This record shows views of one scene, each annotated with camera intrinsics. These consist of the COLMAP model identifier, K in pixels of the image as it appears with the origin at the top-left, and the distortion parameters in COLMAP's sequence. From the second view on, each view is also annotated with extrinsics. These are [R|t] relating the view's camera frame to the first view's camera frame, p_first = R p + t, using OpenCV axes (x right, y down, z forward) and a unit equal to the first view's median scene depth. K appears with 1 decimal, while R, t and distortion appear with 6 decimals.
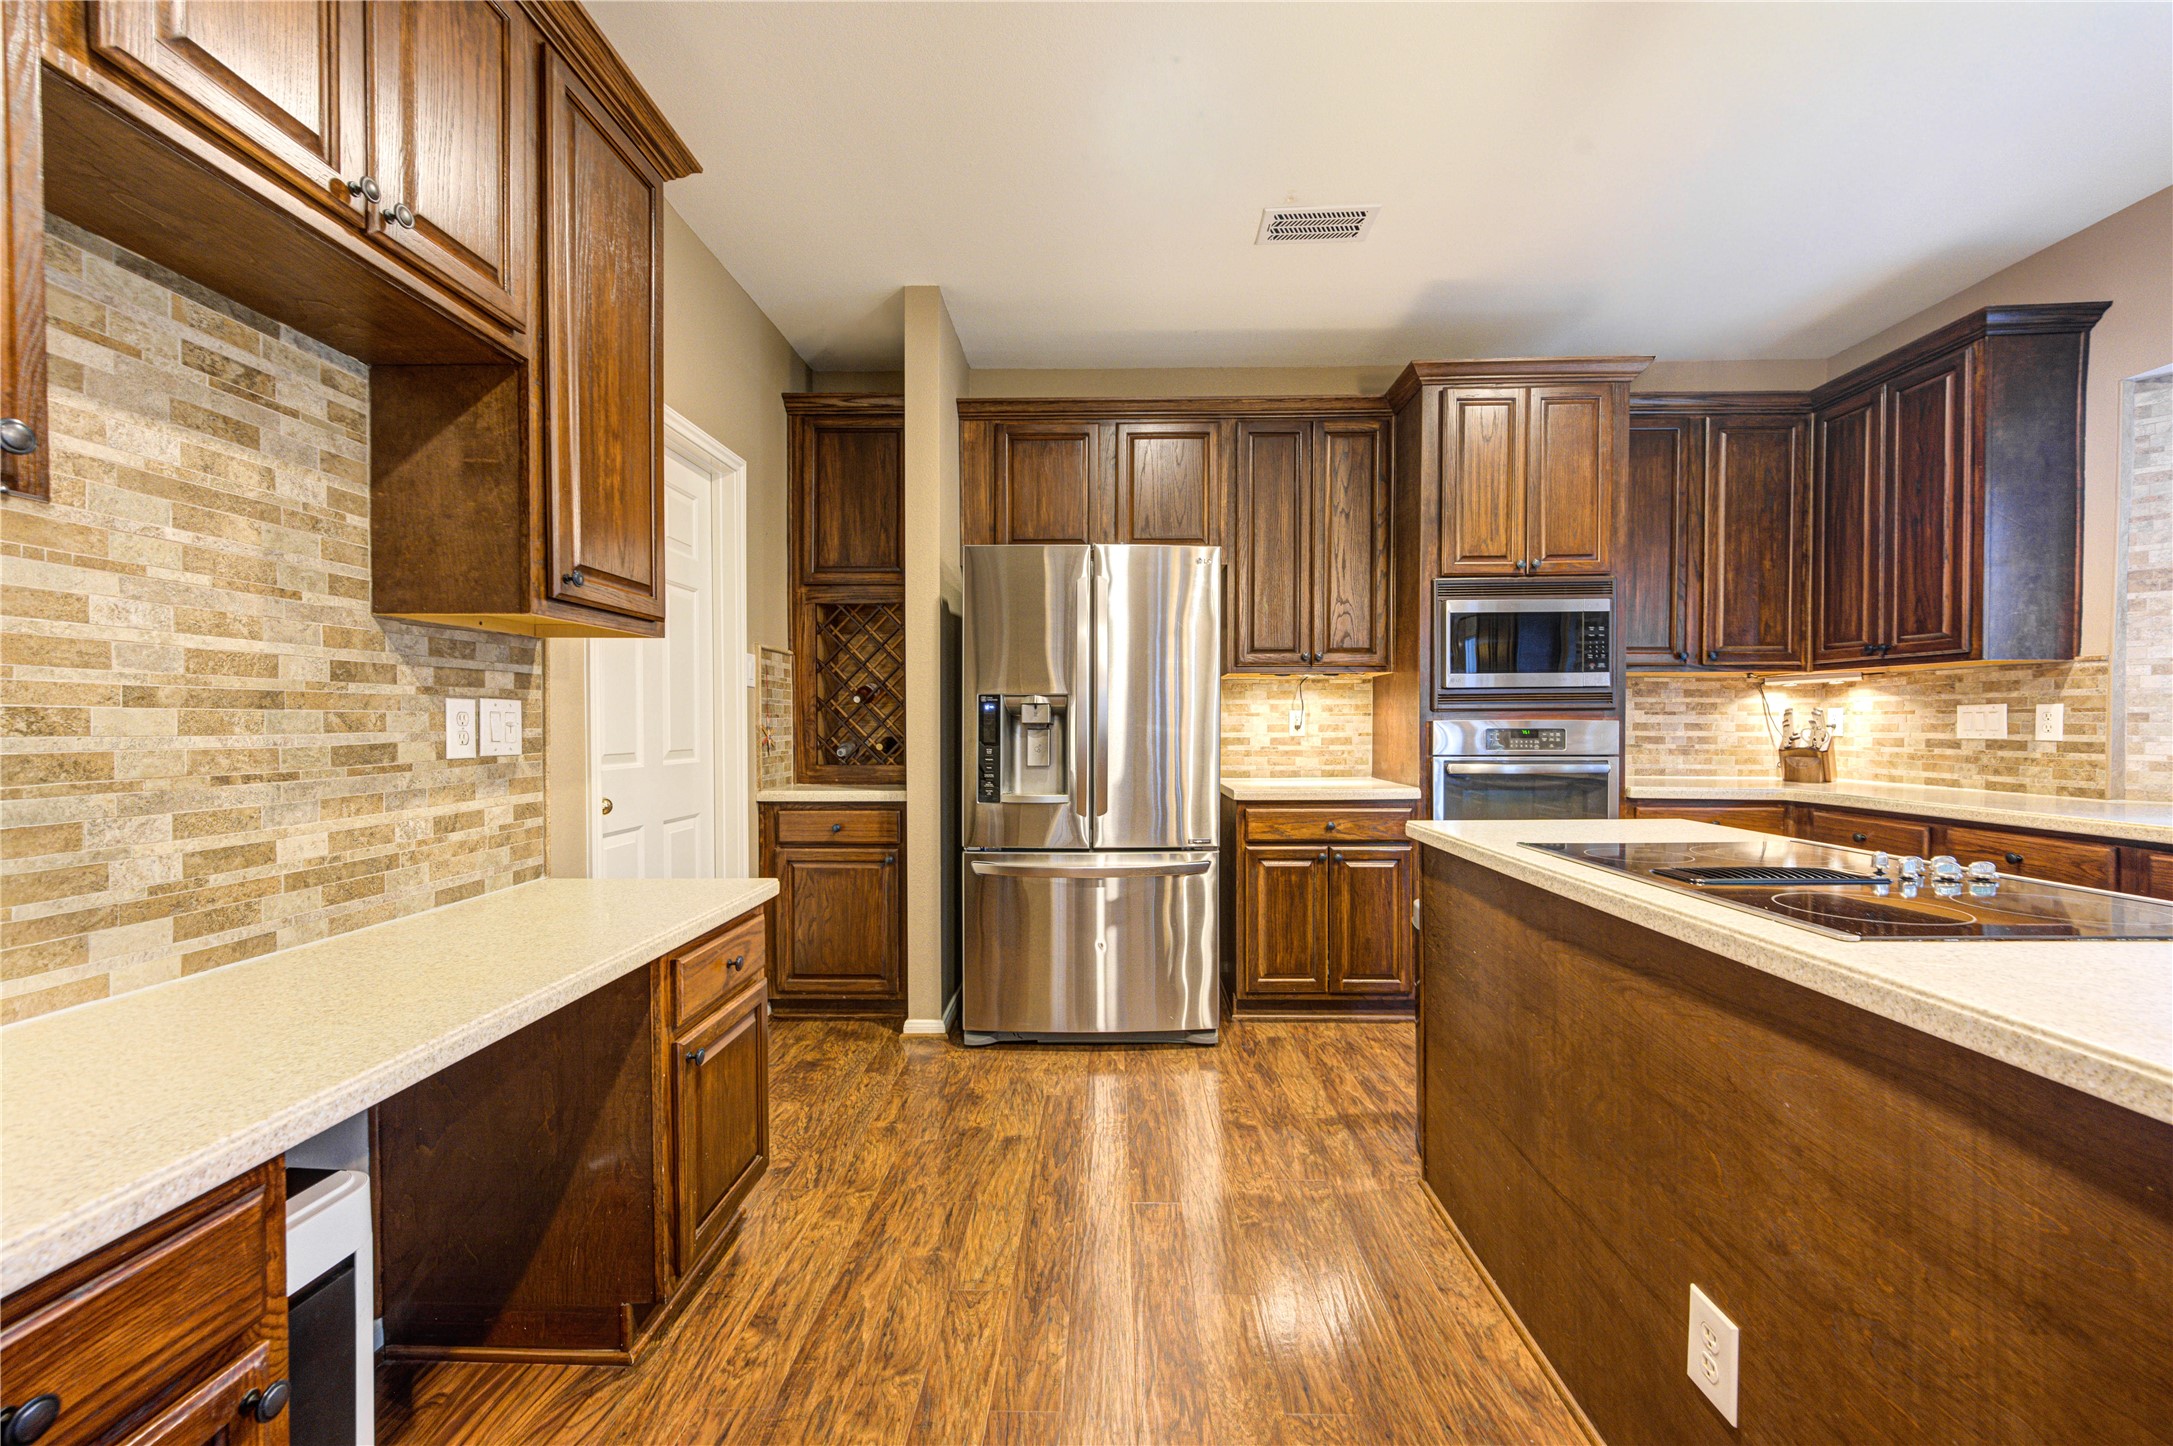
lens RADIAL K [[843.9, 0, 1094.1], [0, 843.9, 729.1], [0, 0, 1]] dist [-0.001842, 0.000302]
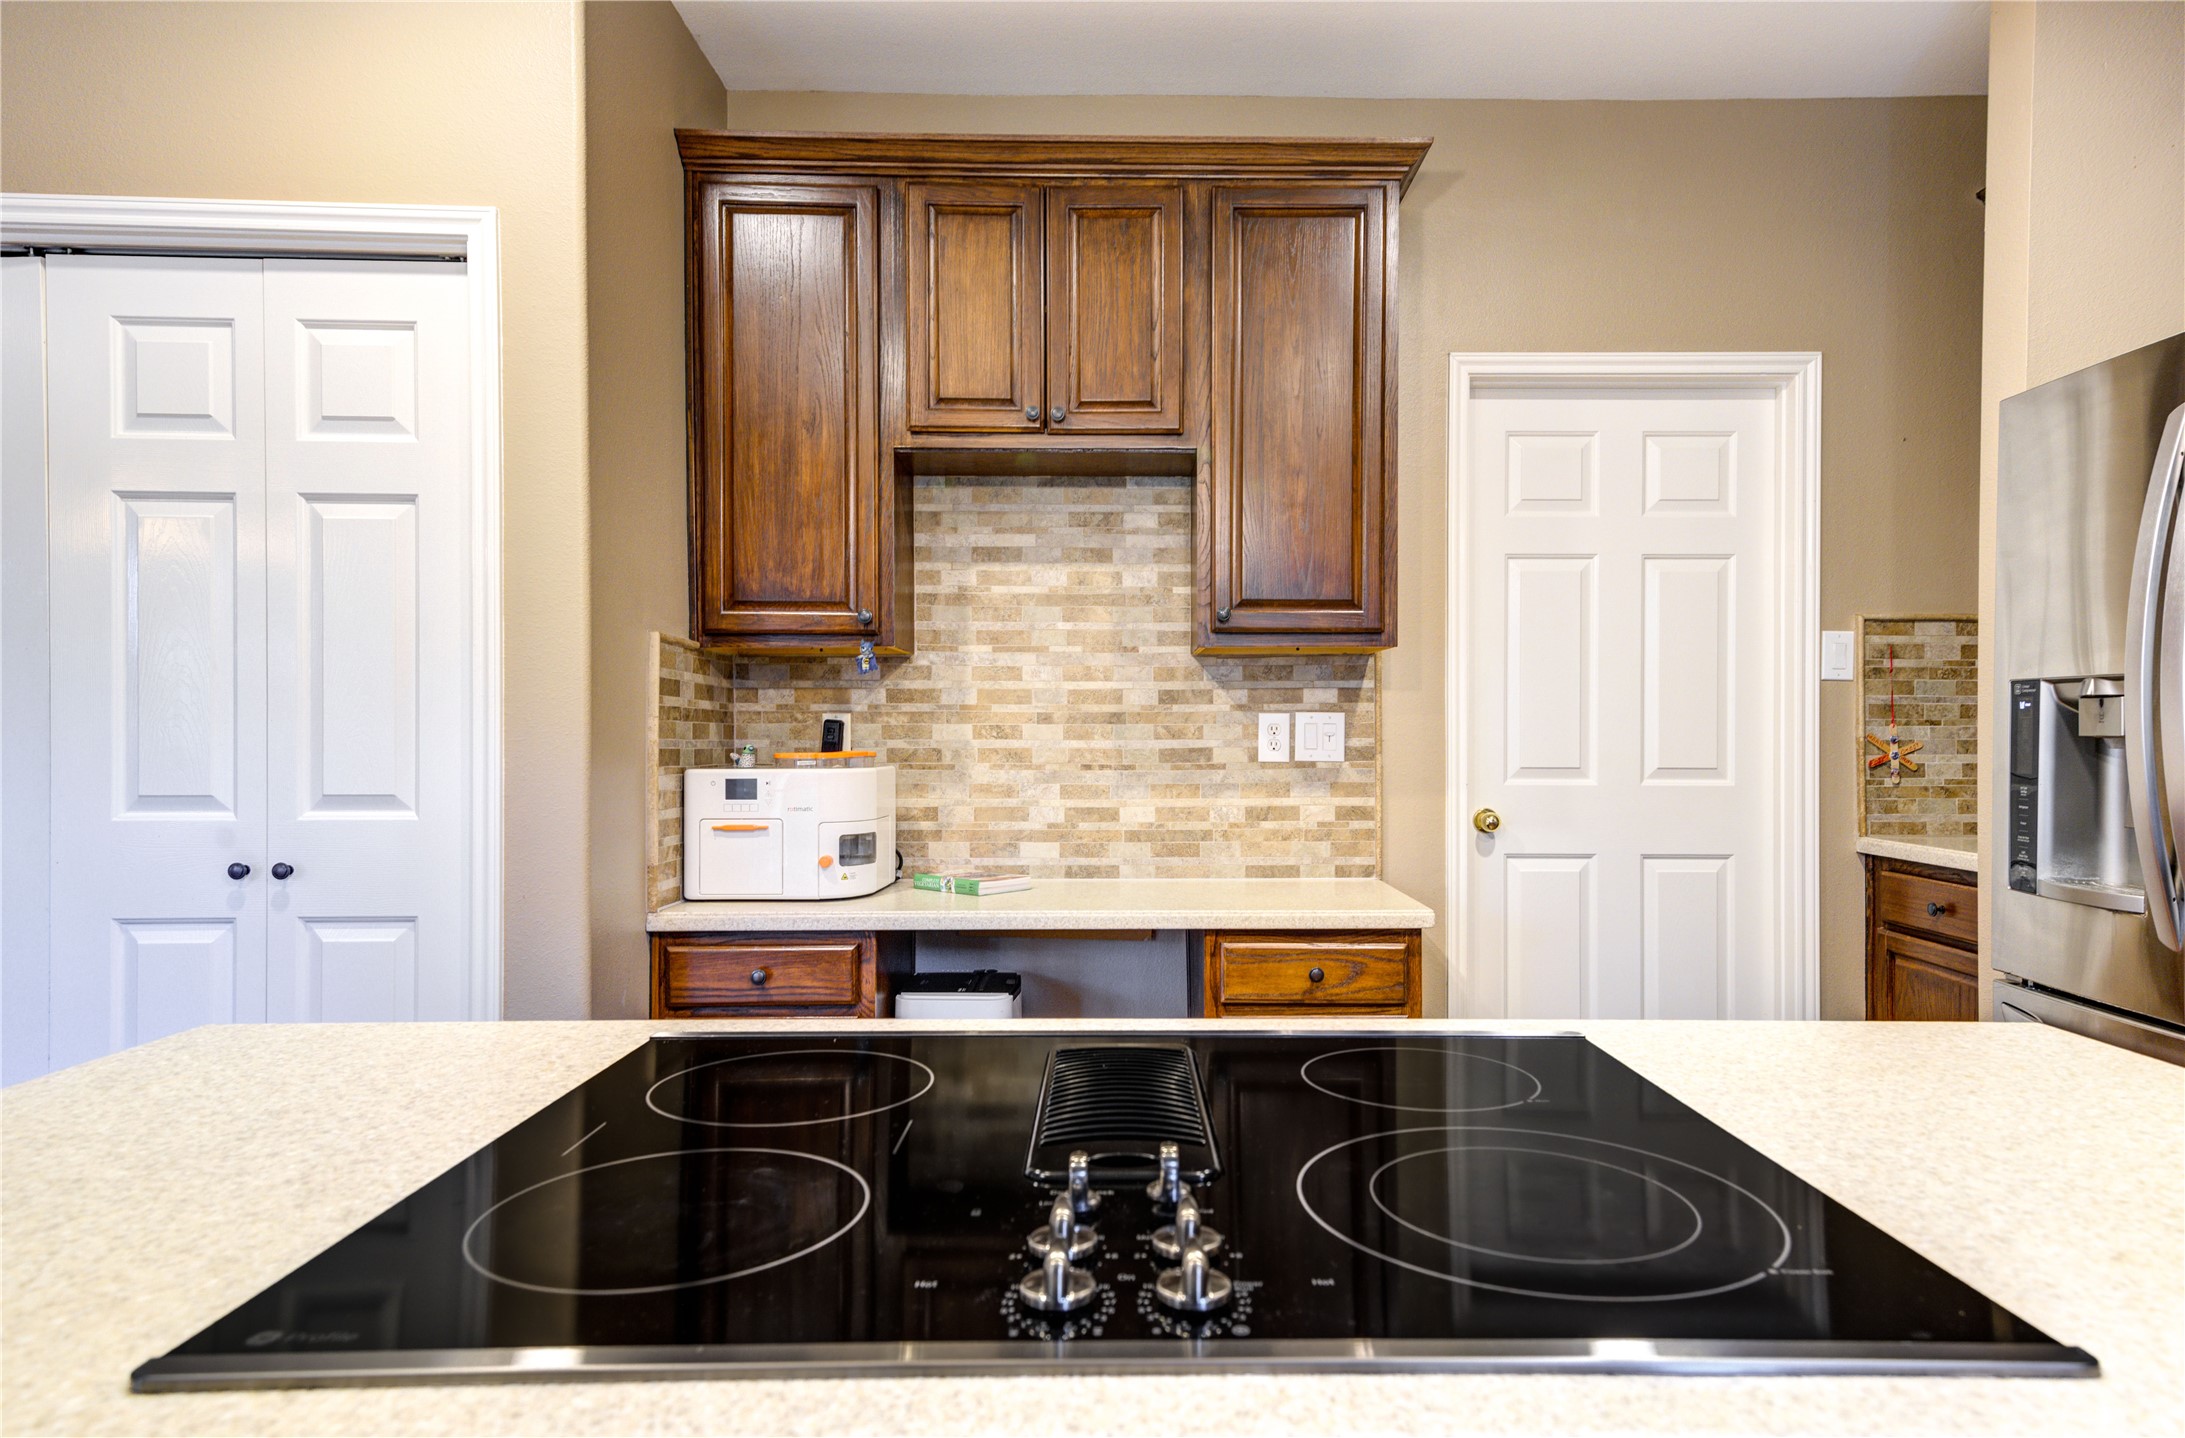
lens RADIAL K [[1248.4, 0, 1104.0], [0, 1248.4, 724.6], [0, 0, 1]] dist [0.024701, 0.001329]
pose [[0.042360, -0.004949, -0.999090, 1.260128], [-0.008396, 0.999951, -0.005309, -0.009318], [0.999067, 0.008613, 0.042316, 0.811867]]
